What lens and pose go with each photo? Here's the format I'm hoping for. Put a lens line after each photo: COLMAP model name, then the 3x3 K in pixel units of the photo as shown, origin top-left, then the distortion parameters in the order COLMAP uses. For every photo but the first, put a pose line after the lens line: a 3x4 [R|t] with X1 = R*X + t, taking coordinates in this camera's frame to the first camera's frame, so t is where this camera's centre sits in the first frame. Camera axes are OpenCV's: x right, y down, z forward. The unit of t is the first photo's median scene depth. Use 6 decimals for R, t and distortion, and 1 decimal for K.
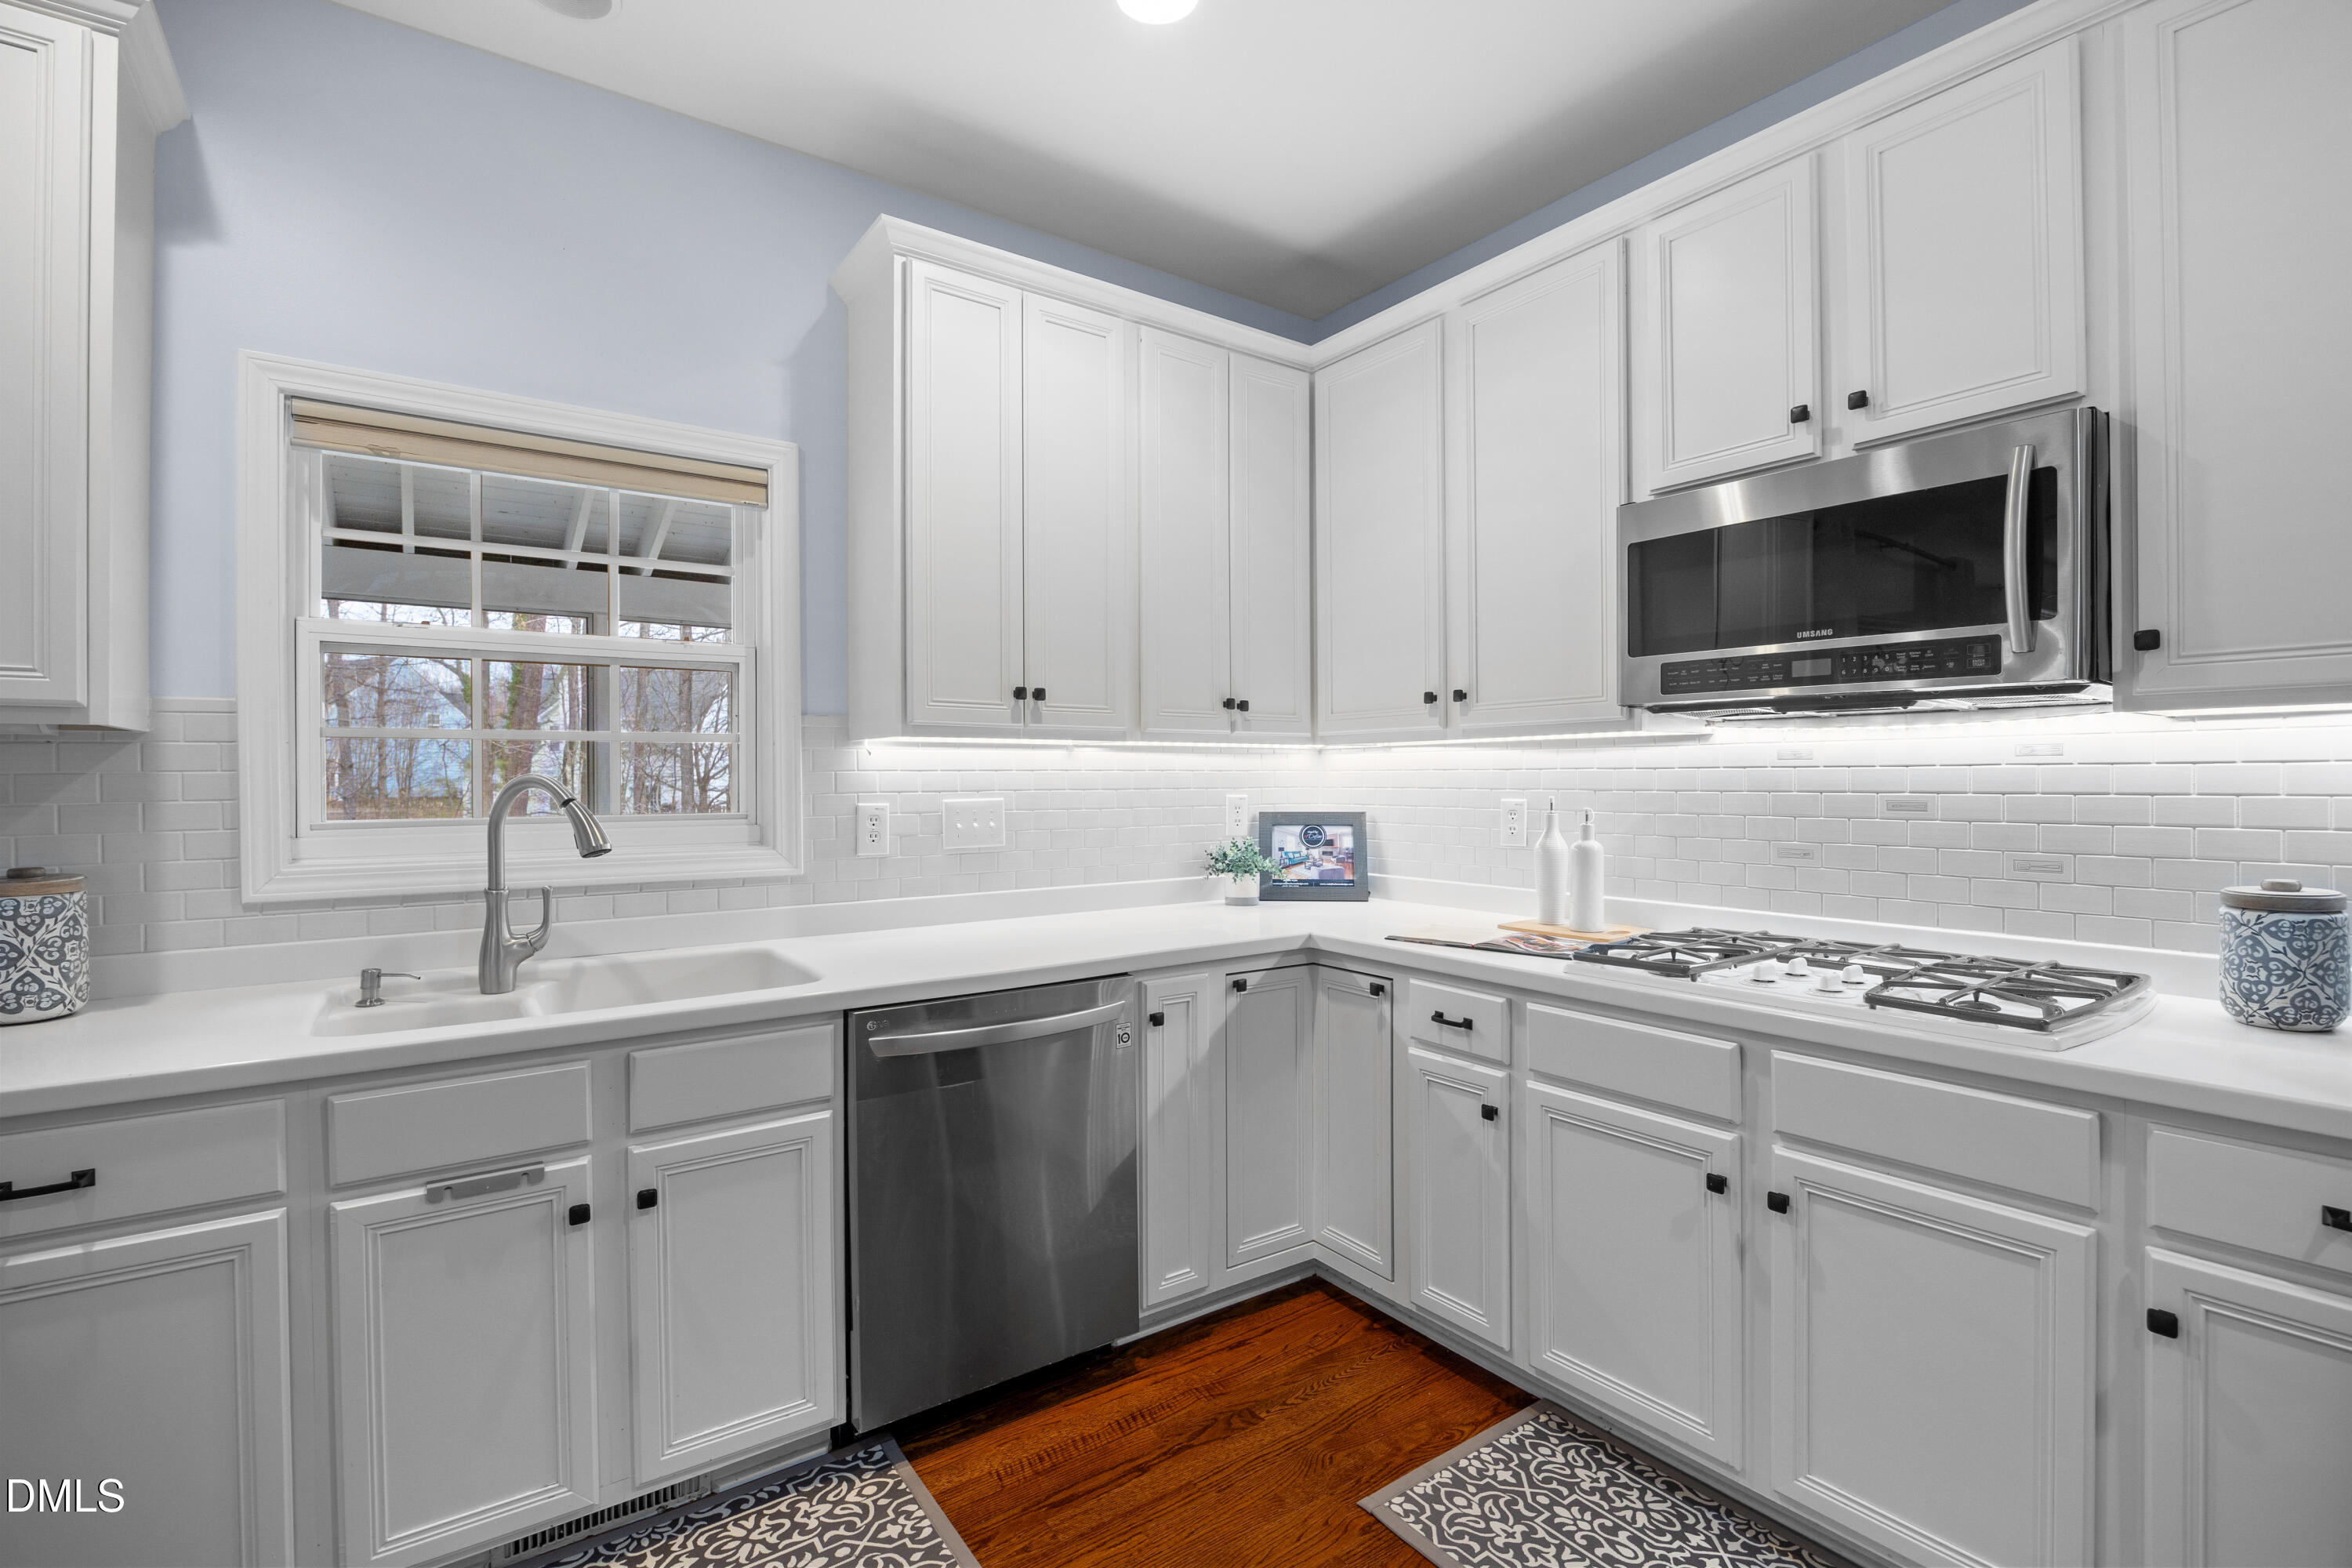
lens RADIAL K [[1069.0, 0, 1175.0], [0, 1069.0, 780.1], [0, 0, 1]] dist [-0.012674, 0.001026]
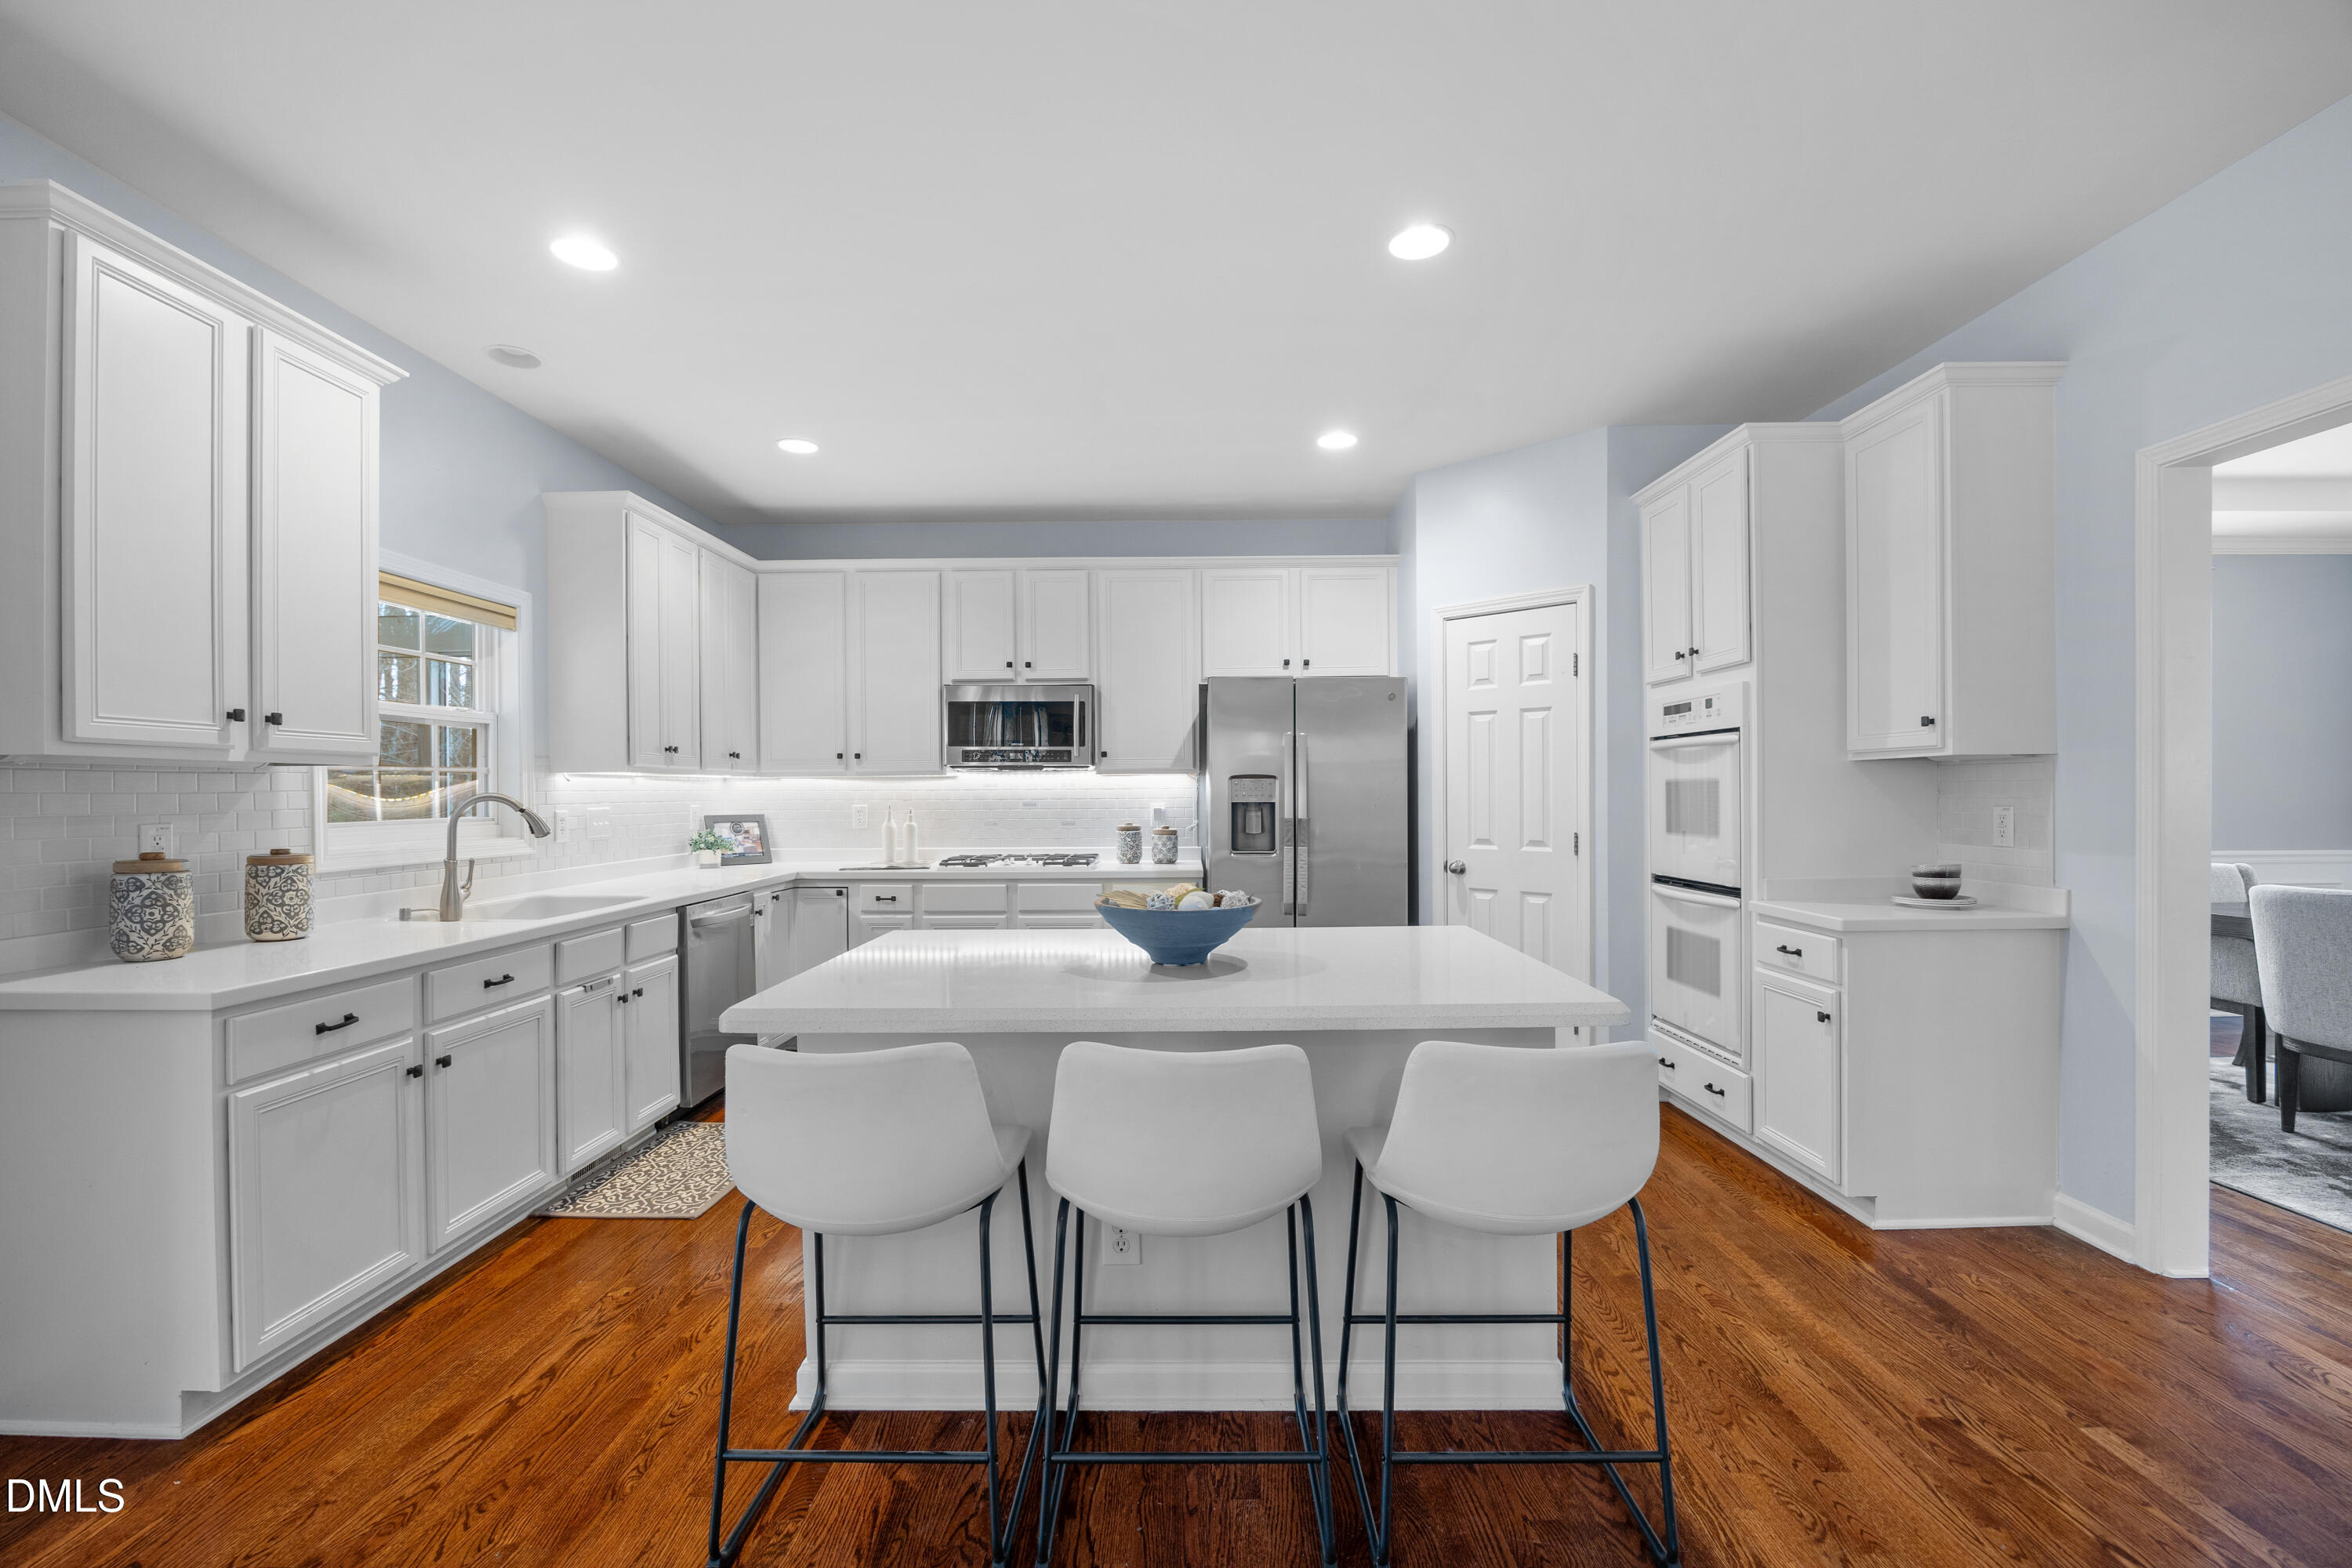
lens RADIAL K [[1087.5, 0, 1176.0], [0, 1087.5, 784.0], [0, 0, 1]] dist [-0.000050, -0.000030]
pose [[0.591070, 0.006153, 0.806596, -1.300040], [0.006024, 0.999909, -0.012042, 0.007723], [-0.806597, 0.011976, 0.590980, -0.929784]]
